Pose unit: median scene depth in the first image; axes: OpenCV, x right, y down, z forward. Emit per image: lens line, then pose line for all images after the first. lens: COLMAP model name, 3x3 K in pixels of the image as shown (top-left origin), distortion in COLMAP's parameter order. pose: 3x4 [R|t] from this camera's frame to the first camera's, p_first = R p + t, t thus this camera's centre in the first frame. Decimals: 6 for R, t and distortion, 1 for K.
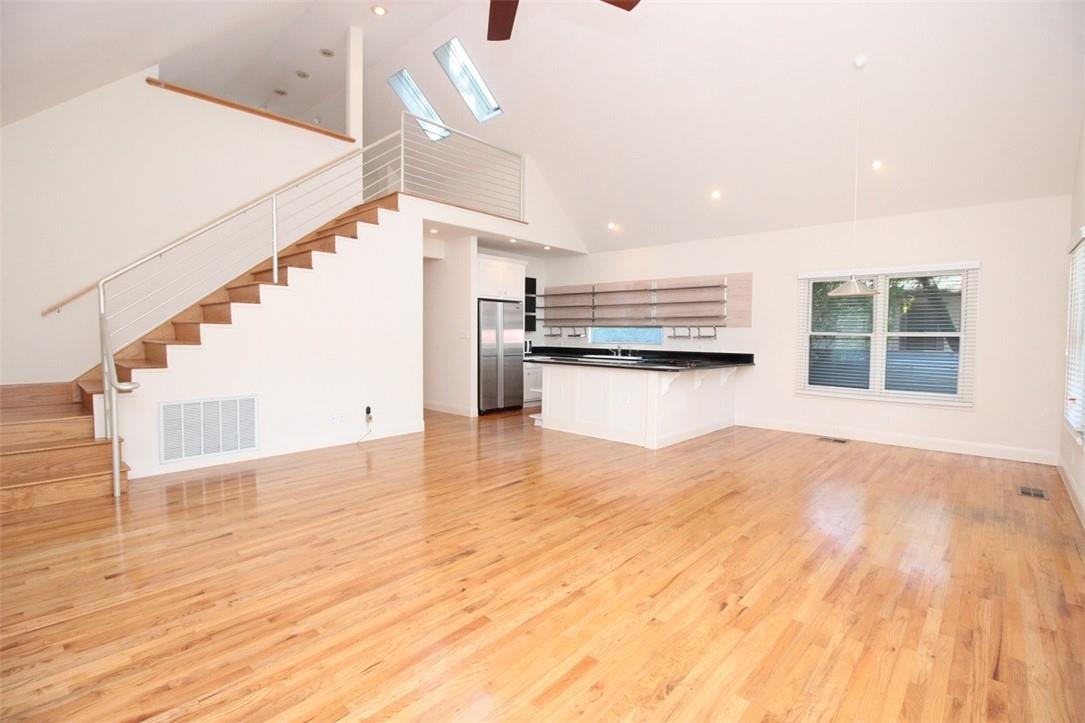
lens RADIAL K [[505.7, 0, 546.8], [0, 505.7, 349.7], [0, 0, 1]] dist [-0.006618, -0.001020]
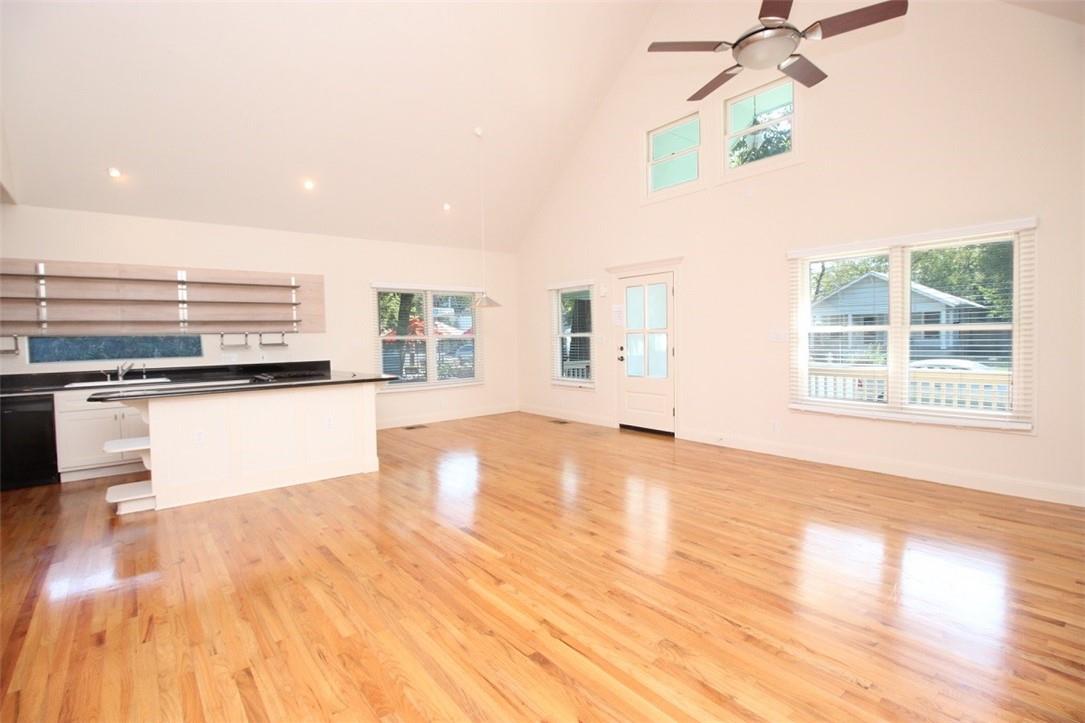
lens RADIAL K [[505.7, 0, 546.8], [0, 505.7, 349.7], [0, 0, 1]] dist [-0.006618, -0.001020]
pose [[0.141170, -0.038800, 0.989225, -0.455052], [0.054246, 0.998034, 0.031404, -0.018926], [-0.988498, 0.049228, 0.142997, 0.428896]]
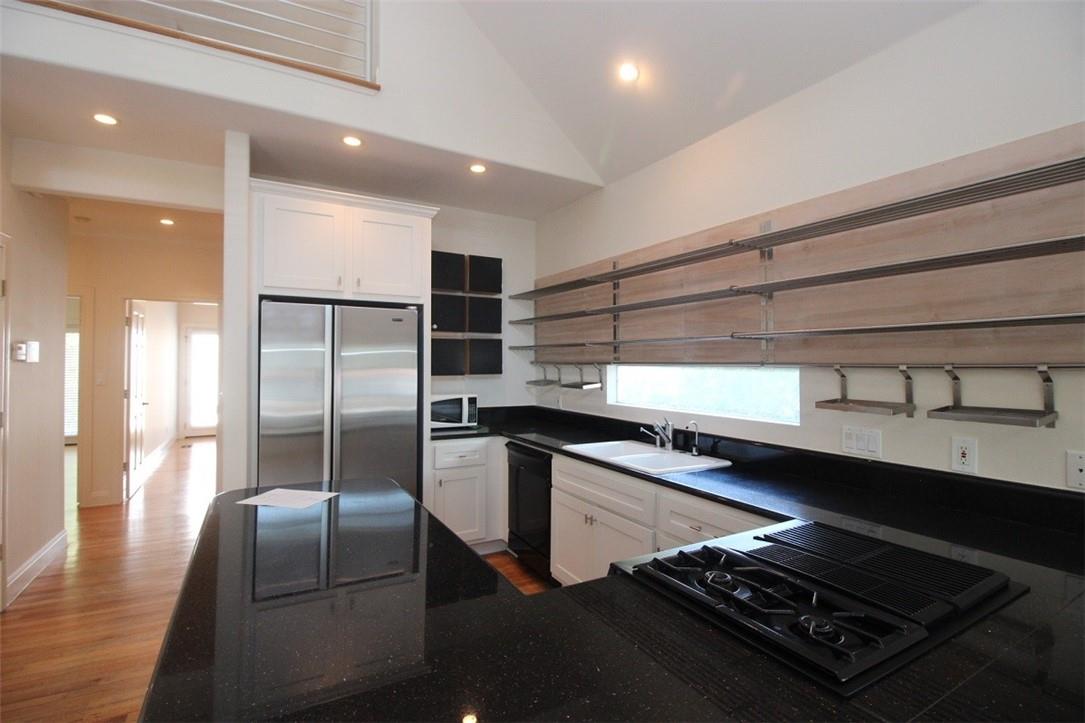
lens RADIAL K [[505.7, 0, 546.8], [0, 505.7, 349.7], [0, 0, 1]] dist [-0.006618, -0.001020]
pose [[0.949370, -0.013159, -0.313884, 0.195711], [-0.005198, 0.998328, -0.057575, -0.040141], [0.314117, 0.056292, 0.947714, 0.724732]]
